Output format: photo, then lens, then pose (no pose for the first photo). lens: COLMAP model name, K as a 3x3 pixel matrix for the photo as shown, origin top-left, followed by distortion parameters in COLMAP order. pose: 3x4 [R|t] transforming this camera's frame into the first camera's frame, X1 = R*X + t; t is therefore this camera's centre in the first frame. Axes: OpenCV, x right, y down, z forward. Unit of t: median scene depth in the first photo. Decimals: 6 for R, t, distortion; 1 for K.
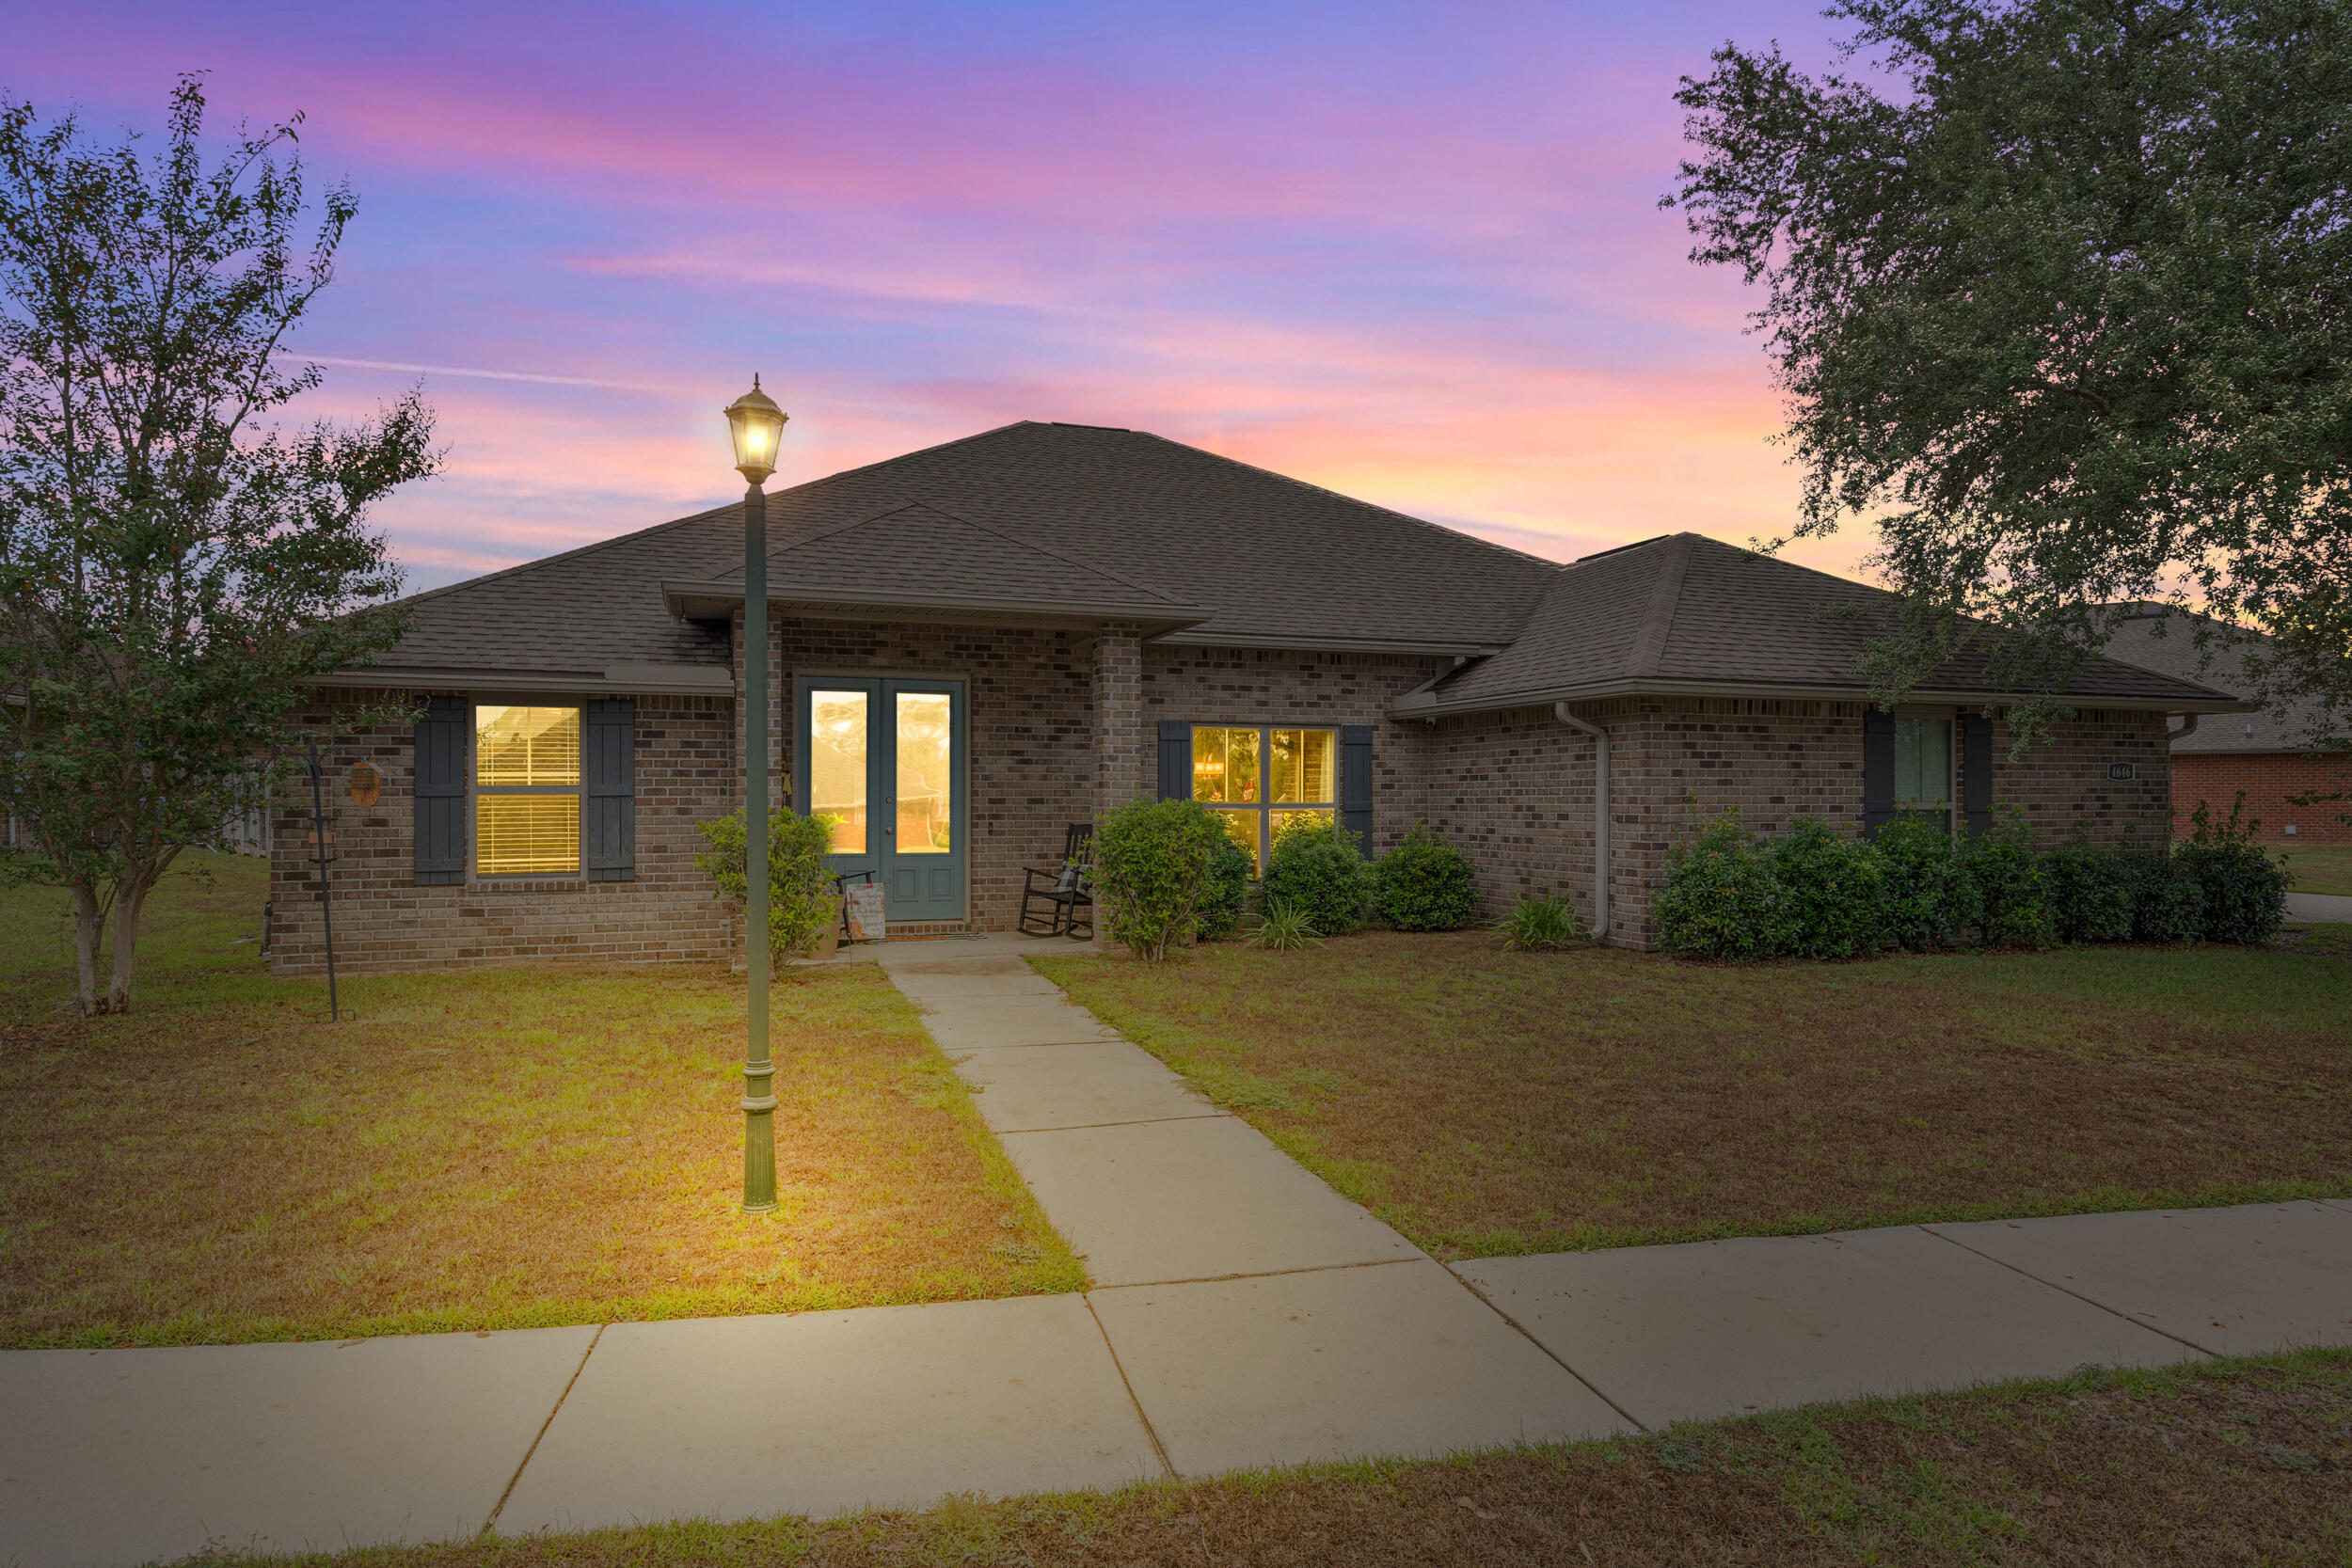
lens RADIAL K [[1158.9, 0, 1168.7], [0, 1158.9, 783.5], [0, 0, 1]] dist [0.000481, 0.000292]
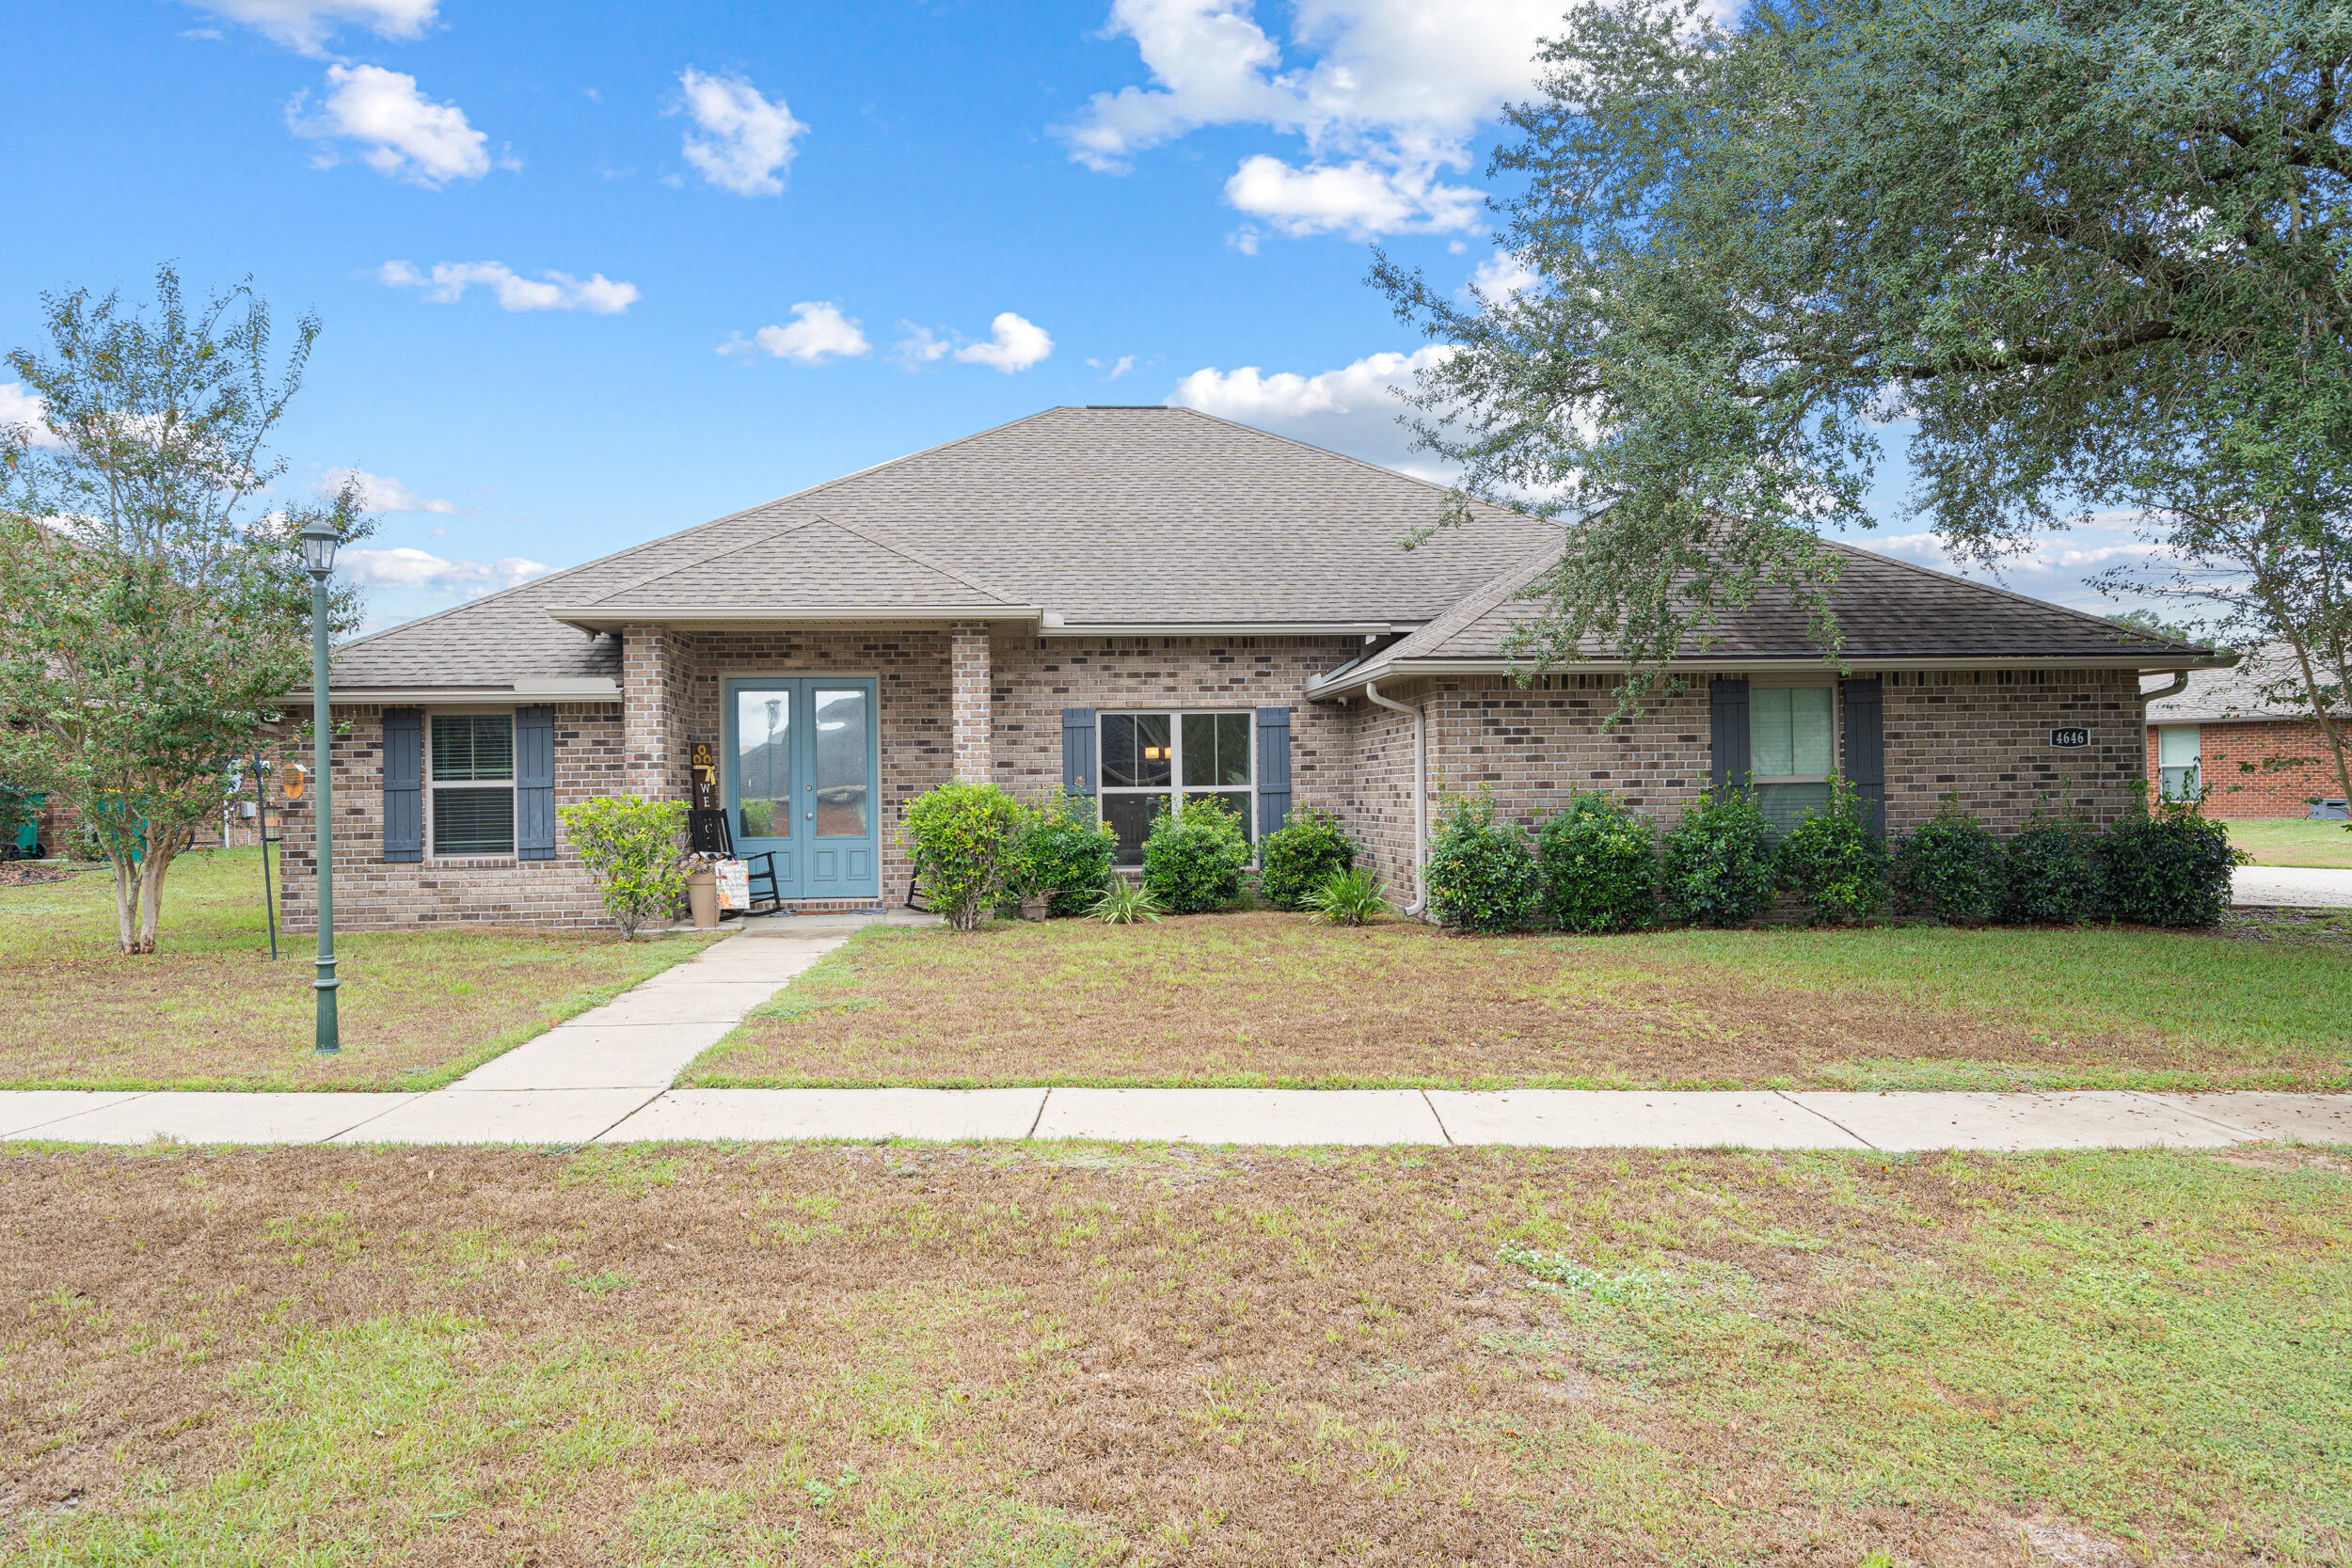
lens RADIAL K [[1324.2, 0, 1175.0], [0, 1324.2, 765.3], [0, 0, 1]] dist [0.000895, 0.000568]
pose [[0.977398, -0.017952, -0.210643, 0.406361], [0.017250, 0.999838, -0.005166, 0.005419], [0.210702, 0.001416, 0.977549, -0.175332]]
